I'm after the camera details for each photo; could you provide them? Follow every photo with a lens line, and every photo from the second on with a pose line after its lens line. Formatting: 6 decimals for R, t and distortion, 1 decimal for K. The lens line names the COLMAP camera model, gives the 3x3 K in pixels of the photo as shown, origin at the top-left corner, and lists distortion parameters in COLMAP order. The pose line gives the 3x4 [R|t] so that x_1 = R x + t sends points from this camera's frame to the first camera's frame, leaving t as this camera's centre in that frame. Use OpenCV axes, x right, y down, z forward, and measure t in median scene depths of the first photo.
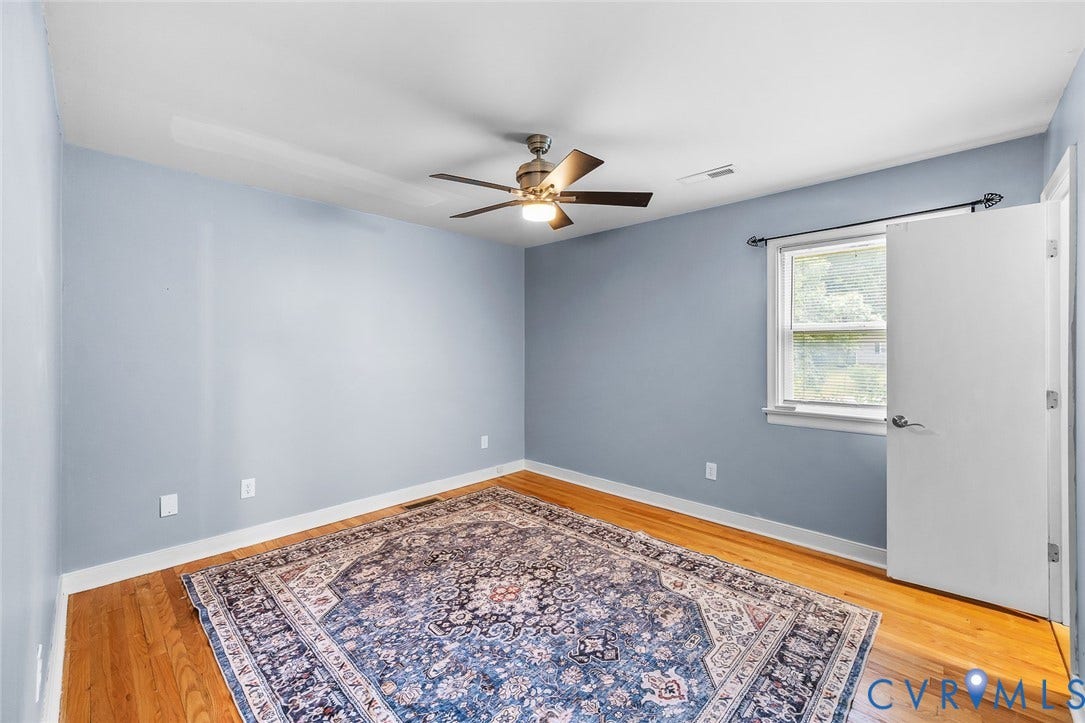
lens RADIAL K [[438.8, 0, 540.7], [0, 438.8, 353.7], [0, 0, 1]] dist [-0.001022, 0.001036]
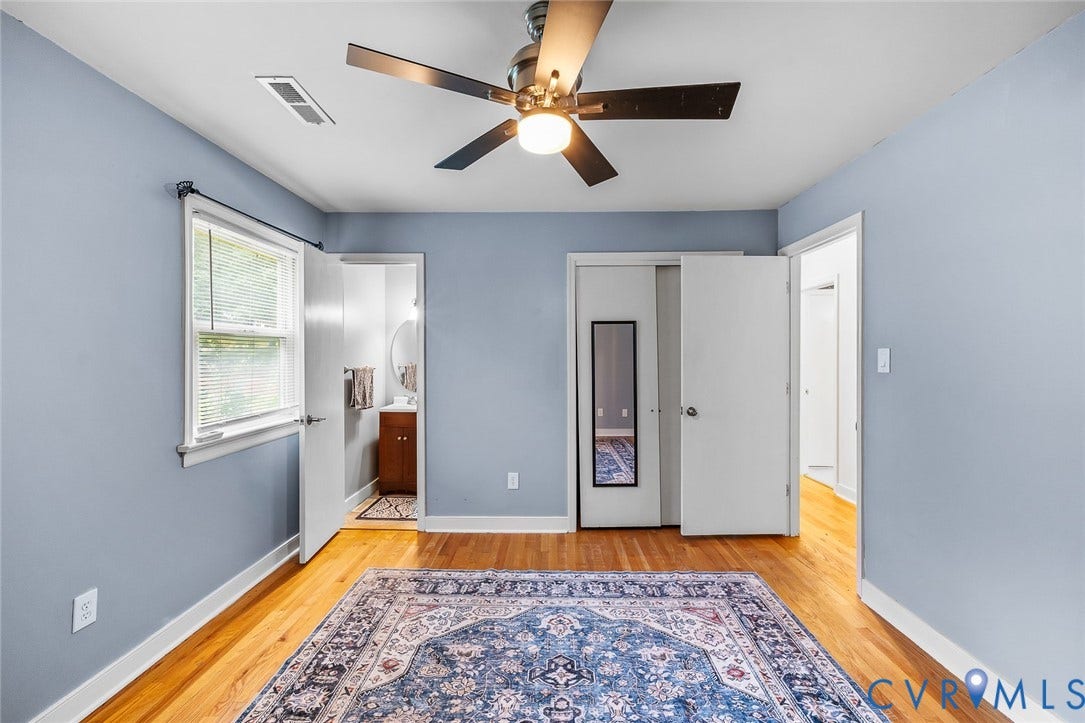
lens RADIAL K [[438.8, 0, 540.9], [0, 438.8, 357.5], [0, 0, 1]] dist [-0.001022, 0.001036]
pose [[-0.679794, -0.001283, 0.733402, -0.491943], [0.005884, 0.999957, 0.007203, -0.014233], [-0.733380, 0.009211, -0.679757, 1.540052]]
